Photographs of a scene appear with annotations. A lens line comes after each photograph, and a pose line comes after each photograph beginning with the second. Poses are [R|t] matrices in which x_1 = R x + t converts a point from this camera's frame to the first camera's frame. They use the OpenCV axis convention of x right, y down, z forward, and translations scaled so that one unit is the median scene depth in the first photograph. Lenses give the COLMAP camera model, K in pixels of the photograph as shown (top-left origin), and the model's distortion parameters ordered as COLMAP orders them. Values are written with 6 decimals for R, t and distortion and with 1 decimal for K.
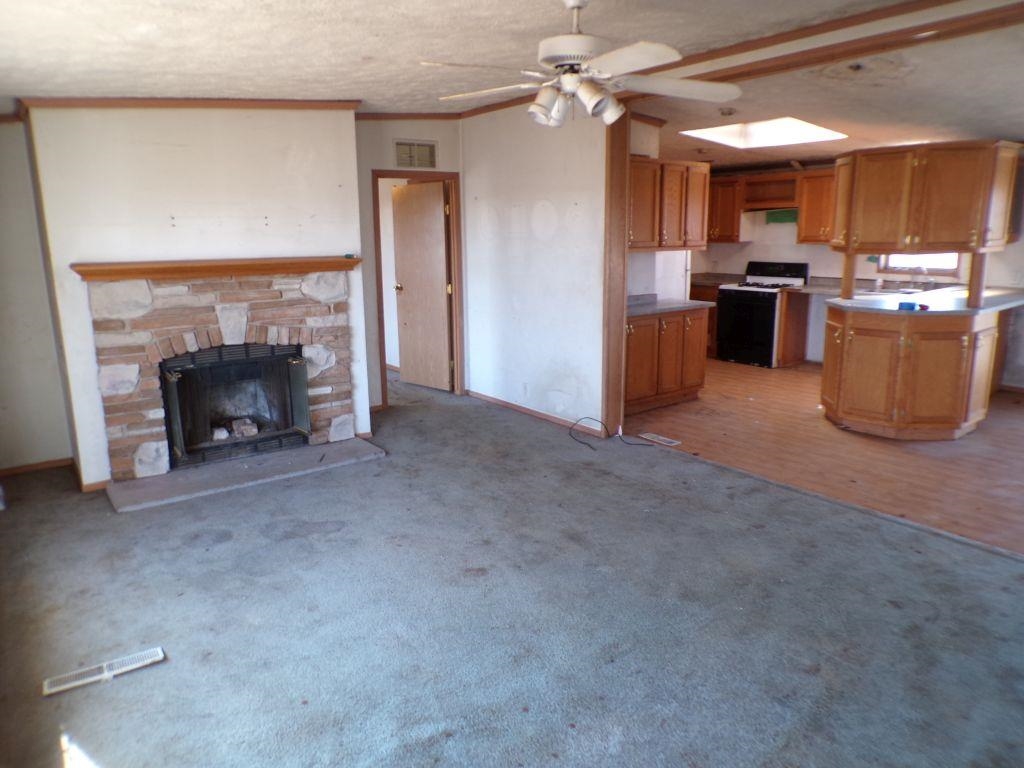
lens RADIAL K [[689.0, 0, 508.8], [0, 689.0, 381.5], [0, 0, 1]] dist [-0.038016, 0.008634]
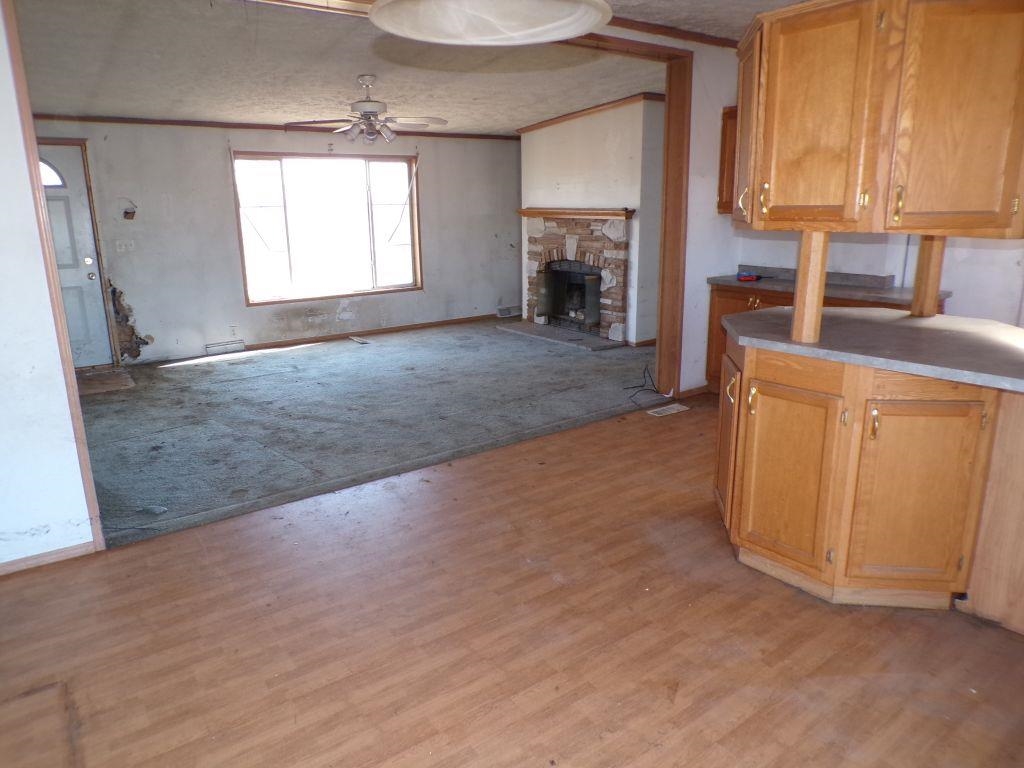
lens RADIAL K [[689.0, 0, 508.8], [0, 689.0, 381.5], [0, 0, 1]] dist [-0.038016, 0.008634]
pose [[-0.019086, 0.265126, -0.964025, 1.241968], [-0.197919, 0.944118, 0.263570, -0.177702], [0.980033, 0.195829, 0.034454, 0.809091]]
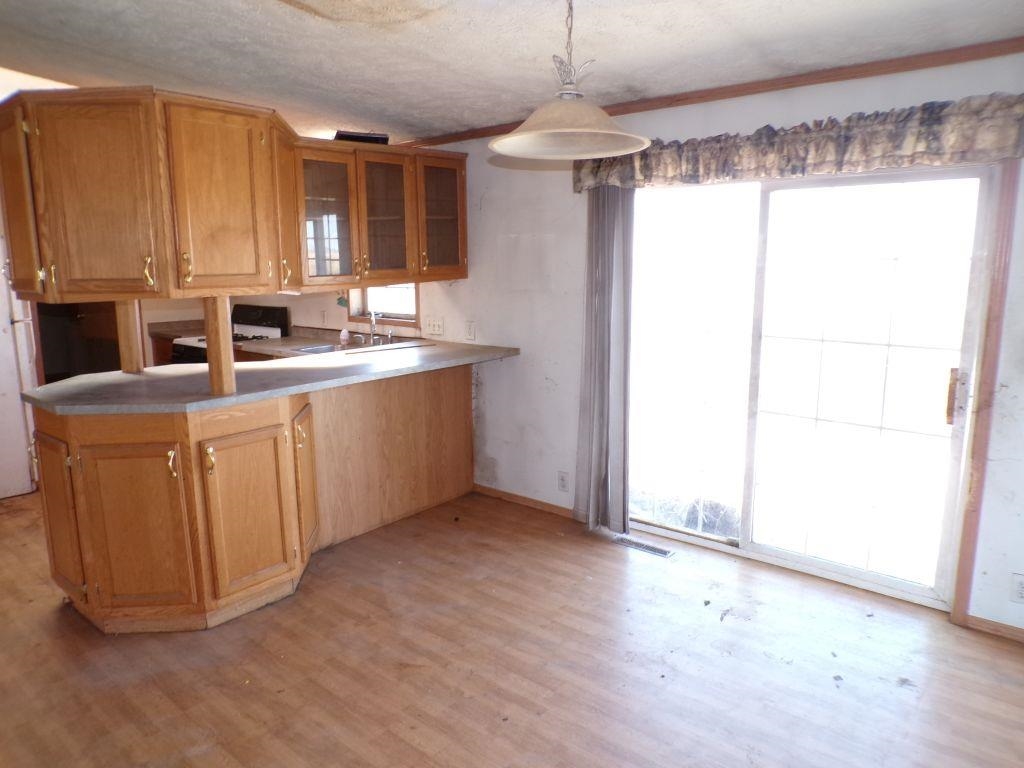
lens RADIAL K [[689.0, 0, 508.8], [0, 689.0, 381.5], [0, 0, 1]] dist [-0.038016, 0.008634]
pose [[0.975217, -0.021248, 0.220227, 0.833108], [0.032446, 0.998351, -0.047353, -0.088573], [-0.218858, 0.053325, 0.974299, 0.418508]]
